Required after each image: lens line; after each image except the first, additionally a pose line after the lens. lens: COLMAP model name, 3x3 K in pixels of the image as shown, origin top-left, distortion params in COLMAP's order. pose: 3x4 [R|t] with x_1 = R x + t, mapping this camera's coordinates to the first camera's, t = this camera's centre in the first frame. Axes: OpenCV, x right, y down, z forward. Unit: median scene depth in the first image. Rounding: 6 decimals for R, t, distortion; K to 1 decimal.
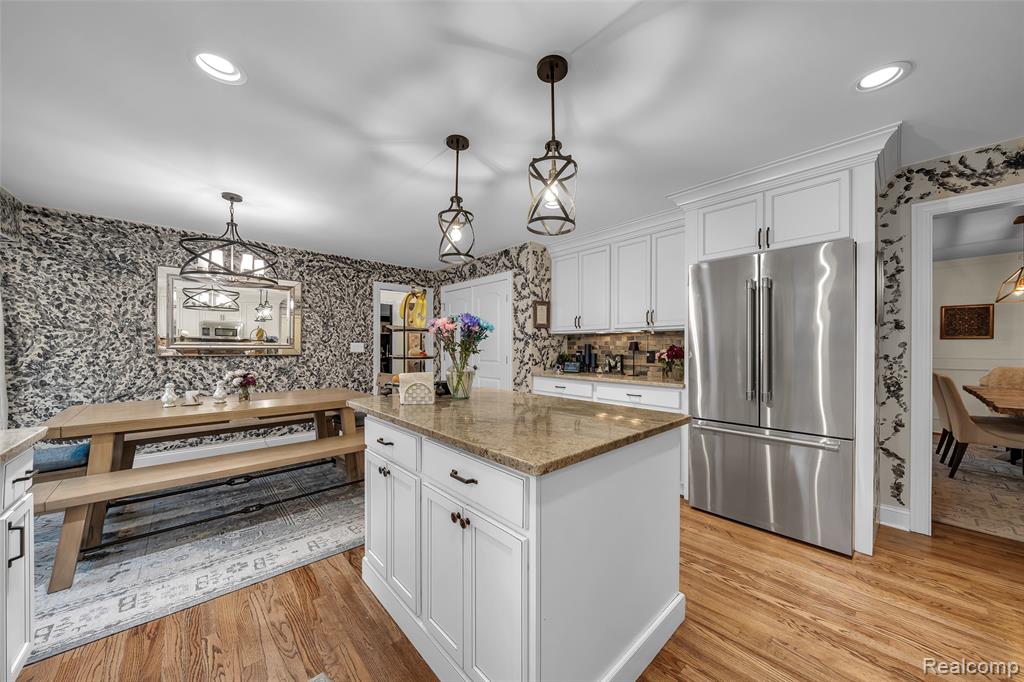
lens RADIAL K [[358.3, 0, 513.7], [0, 358.3, 343.0], [0, 0, 1]] dist [-0.001432, -0.000206]
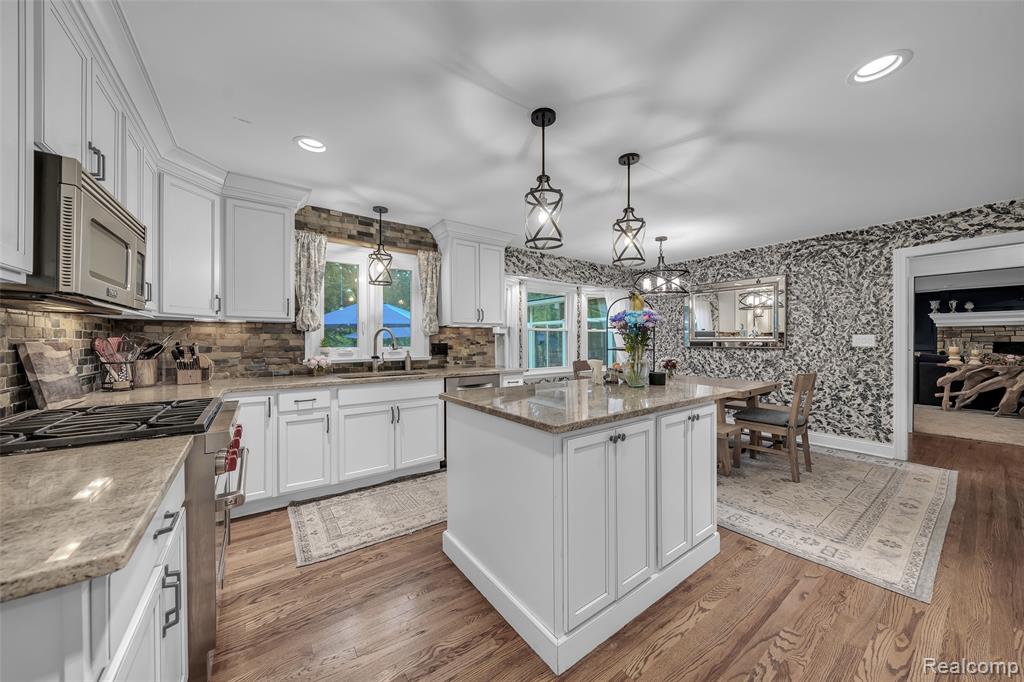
lens RADIAL K [[358.3, 0, 513.7], [0, 358.3, 343.0], [0, 0, 1]] dist [-0.001432, -0.000206]
pose [[-0.102261, 0.003664, -0.994751, 0.500652], [0.014559, 0.999892, 0.002187, 0.005591], [0.994651, -0.014259, -0.102303, 0.369788]]
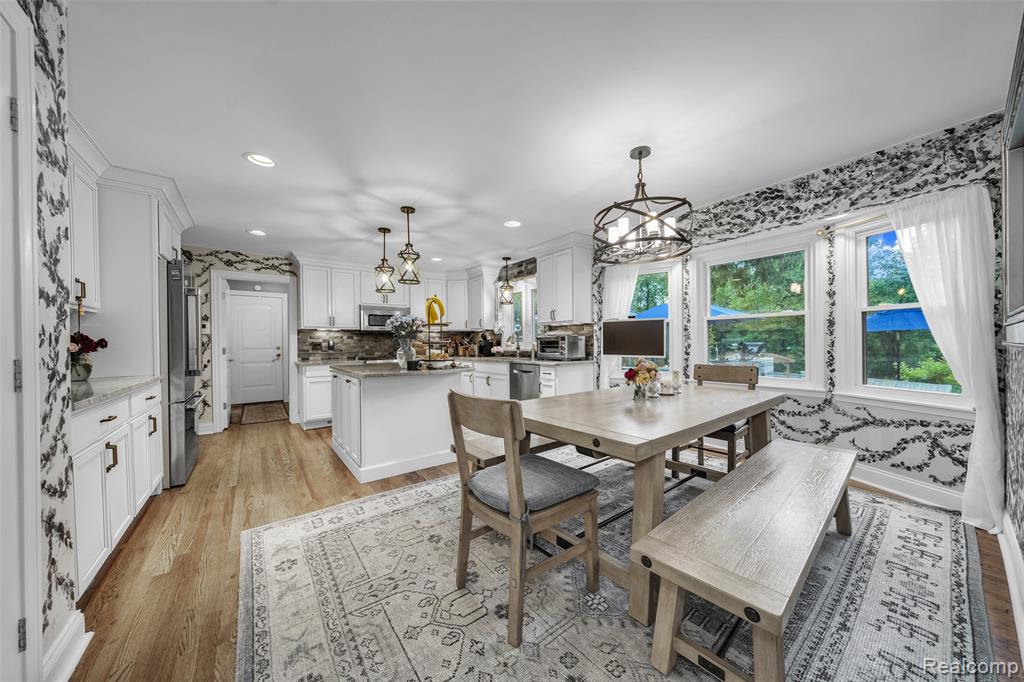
lens RADIAL K [[346.7, 0, 510.9], [0, 346.7, 345.6], [0, 0, 1]] dist [-0.000316, -0.000033]
pose [[-0.995229, 0.005671, 0.097401, -0.381949], [0.005288, 0.999977, -0.004189, 0.031748], [-0.097422, -0.003654, -0.995236, 1.249849]]
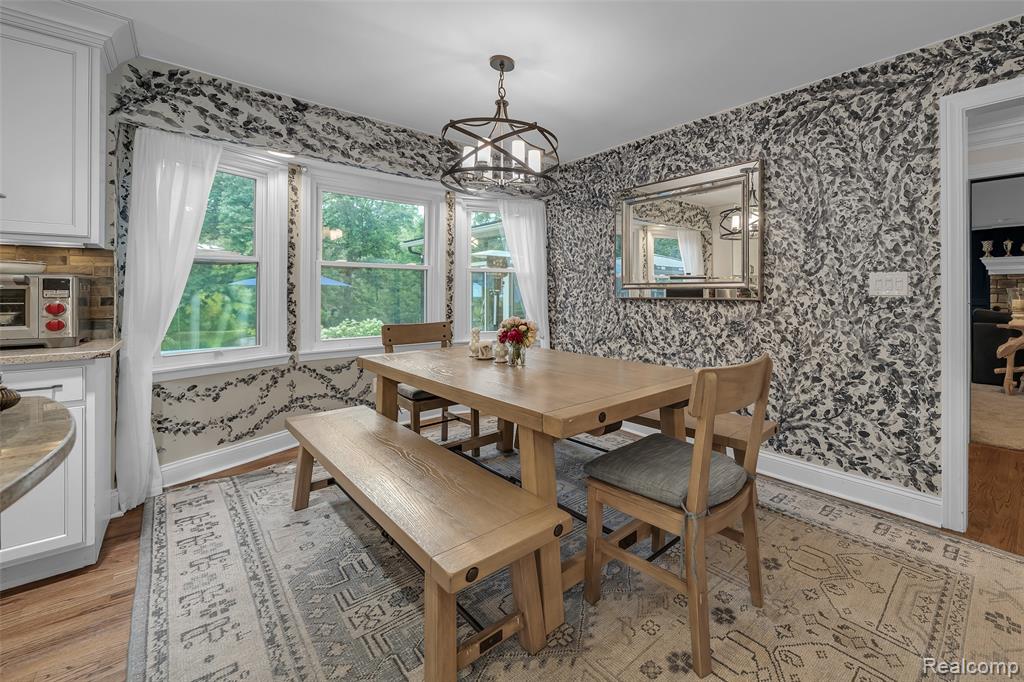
lens RADIAL K [[429.2, 0, 599.2], [0, 429.2, 292.7], [0, 0, 1]] dist [-0.001503, -0.000641]
pose [[0.040621, -0.006027, -0.999156, 0.023861], [0.010238, 0.999932, -0.005615, 0.025064], [0.999122, -0.010001, 0.040680, 0.781216]]
